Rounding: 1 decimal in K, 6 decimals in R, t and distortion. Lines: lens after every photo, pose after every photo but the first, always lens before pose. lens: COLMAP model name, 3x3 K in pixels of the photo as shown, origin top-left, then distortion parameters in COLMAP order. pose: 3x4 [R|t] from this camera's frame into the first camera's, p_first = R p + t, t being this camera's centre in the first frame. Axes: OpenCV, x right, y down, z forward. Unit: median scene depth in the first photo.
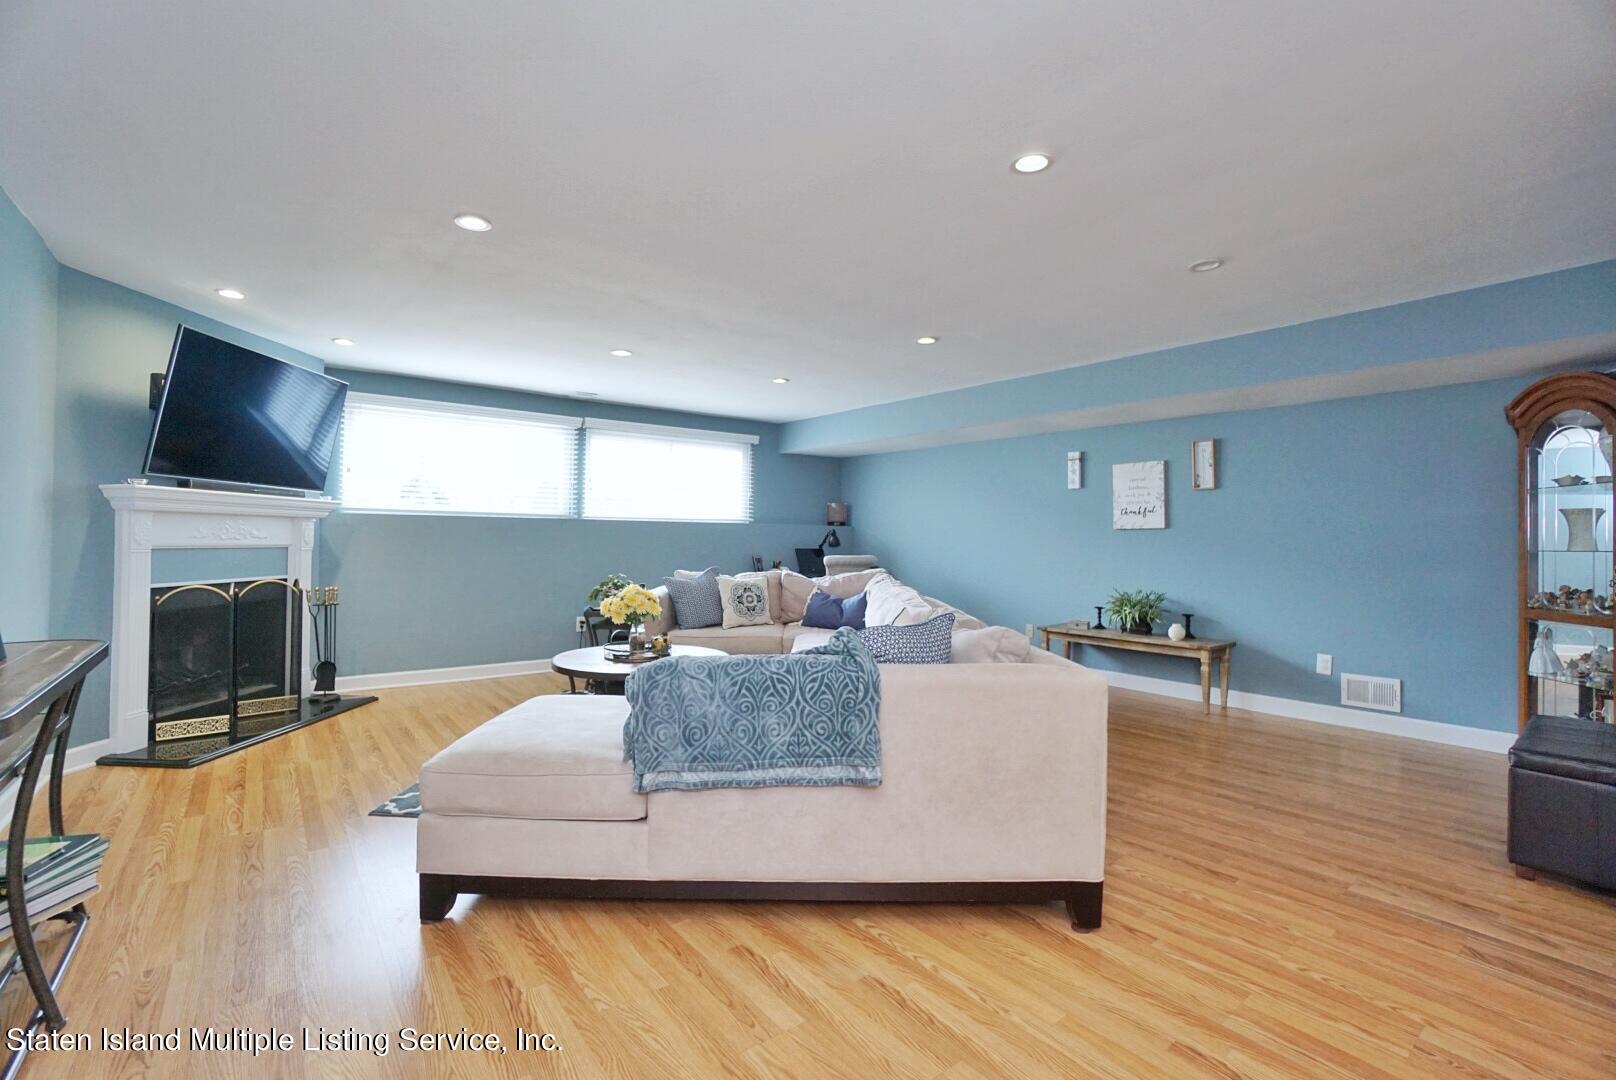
lens RADIAL K [[707.9, 0, 795.1], [0, 707.9, 537.2], [0, 0, 1]] dist [-0.060299, 0.021150]
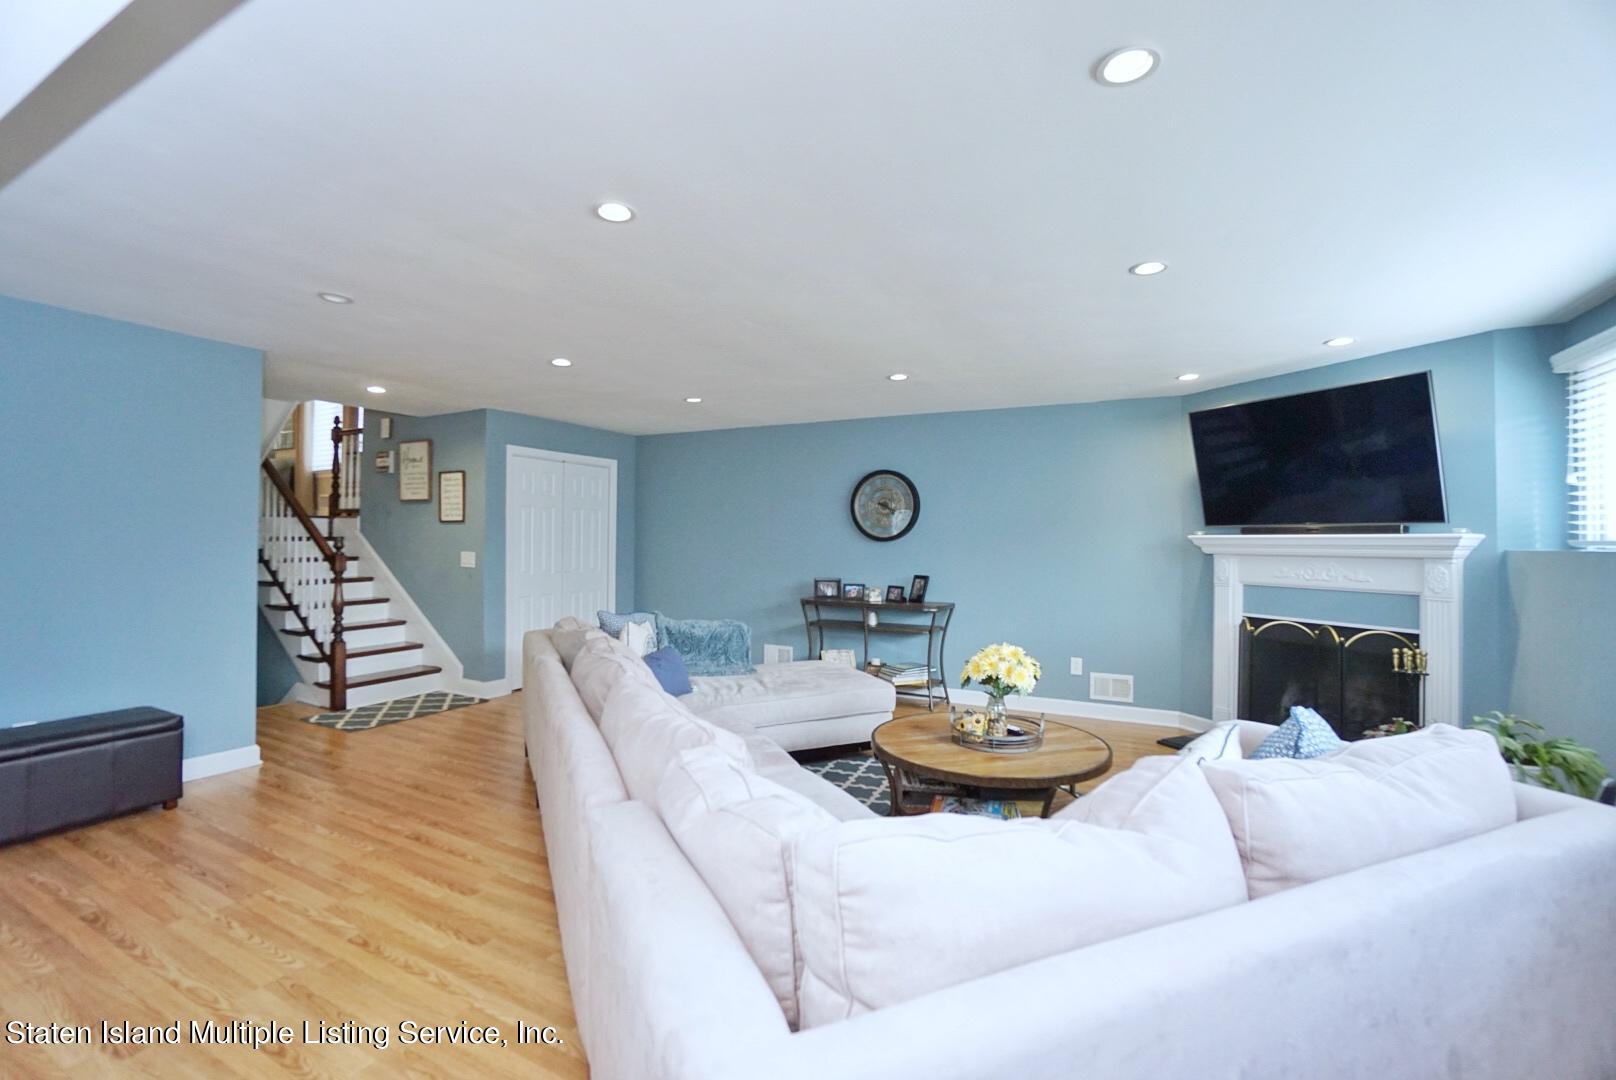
lens RADIAL K [[707.9, 0, 795.1], [0, 707.9, 537.2], [0, 0, 1]] dist [-0.060299, 0.021150]
pose [[-0.913941, -0.022984, -0.405195, 0.236540], [-0.017711, 0.999703, -0.016759, -0.024768], [0.405460, -0.008140, -0.914076, 1.349442]]
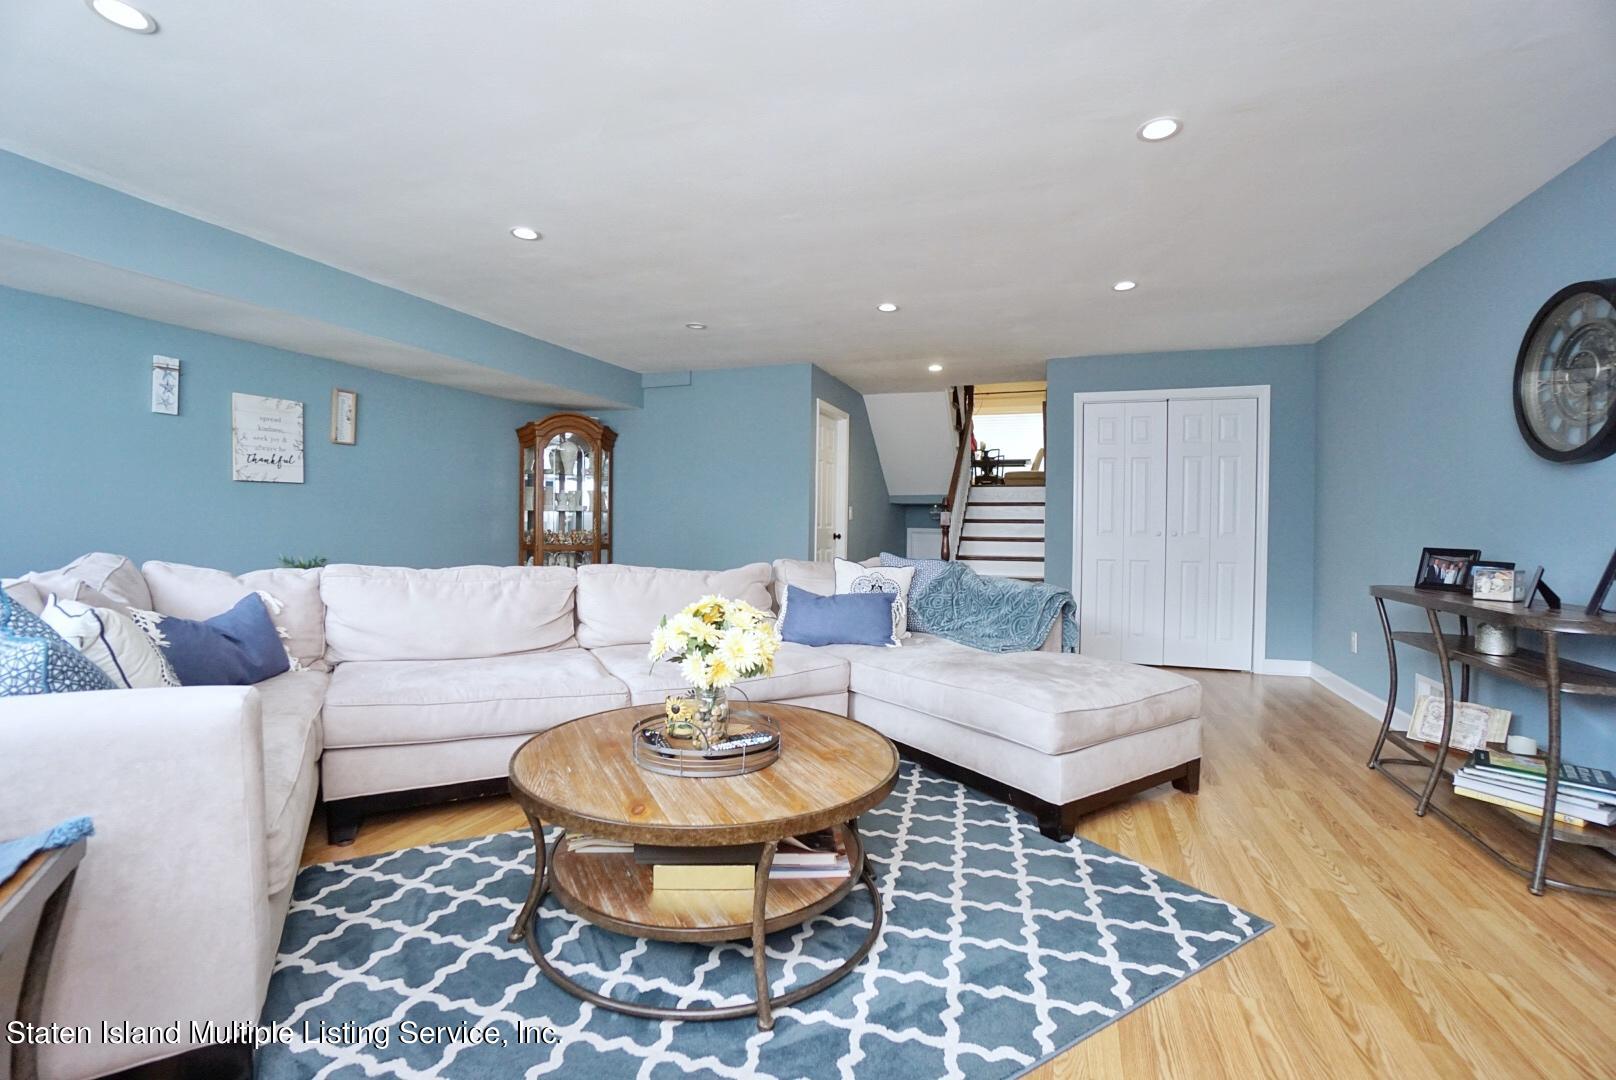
lens RADIAL K [[707.9, 0, 795.1], [0, 707.9, 537.2], [0, 0, 1]] dist [-0.060299, 0.021150]
pose [[-0.526238, -0.039804, 0.849405, -0.532743], [-0.025455, 0.999194, 0.031053, 0.012068], [-0.849956, -0.005280, -0.526827, 1.007749]]
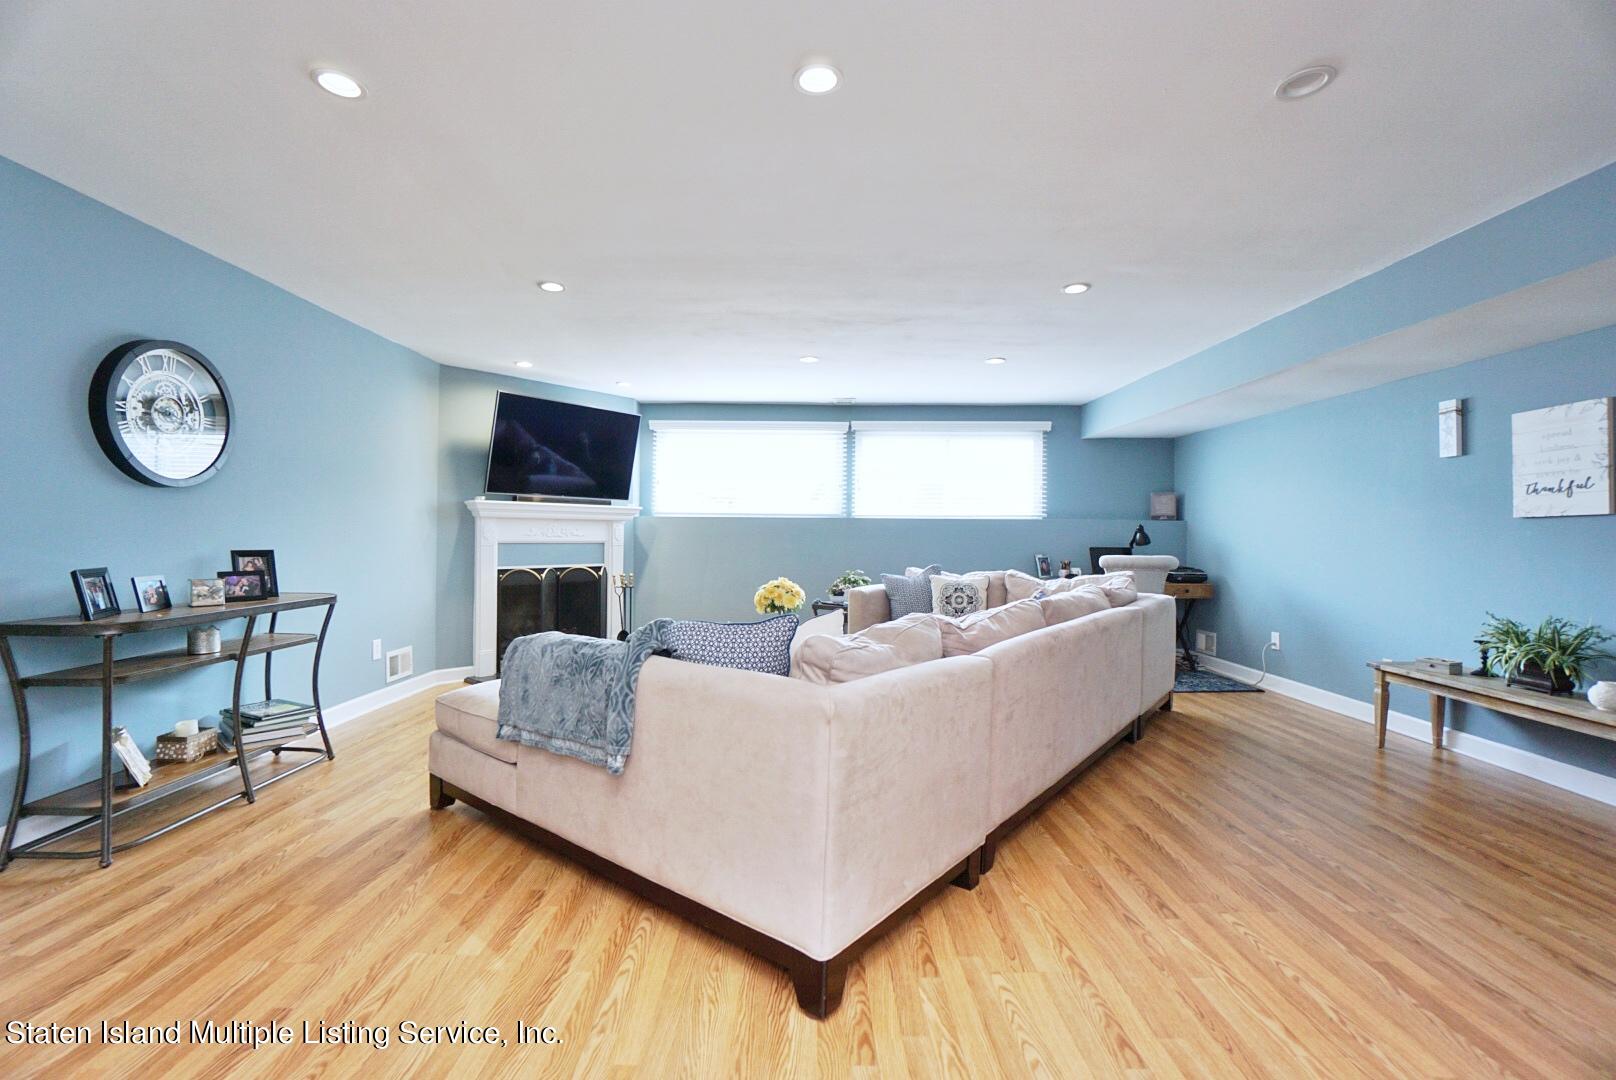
lens RADIAL K [[711.6, 0, 792.3], [0, 711.6, 533.9], [0, 0, 1]] dist [-0.061012, 0.022284]
pose [[0.780270, -0.005089, -0.625422, 0.383102], [0.002103, 0.999983, -0.005513, 0.005394], [0.625439, 0.002987, 0.780267, 0.147319]]
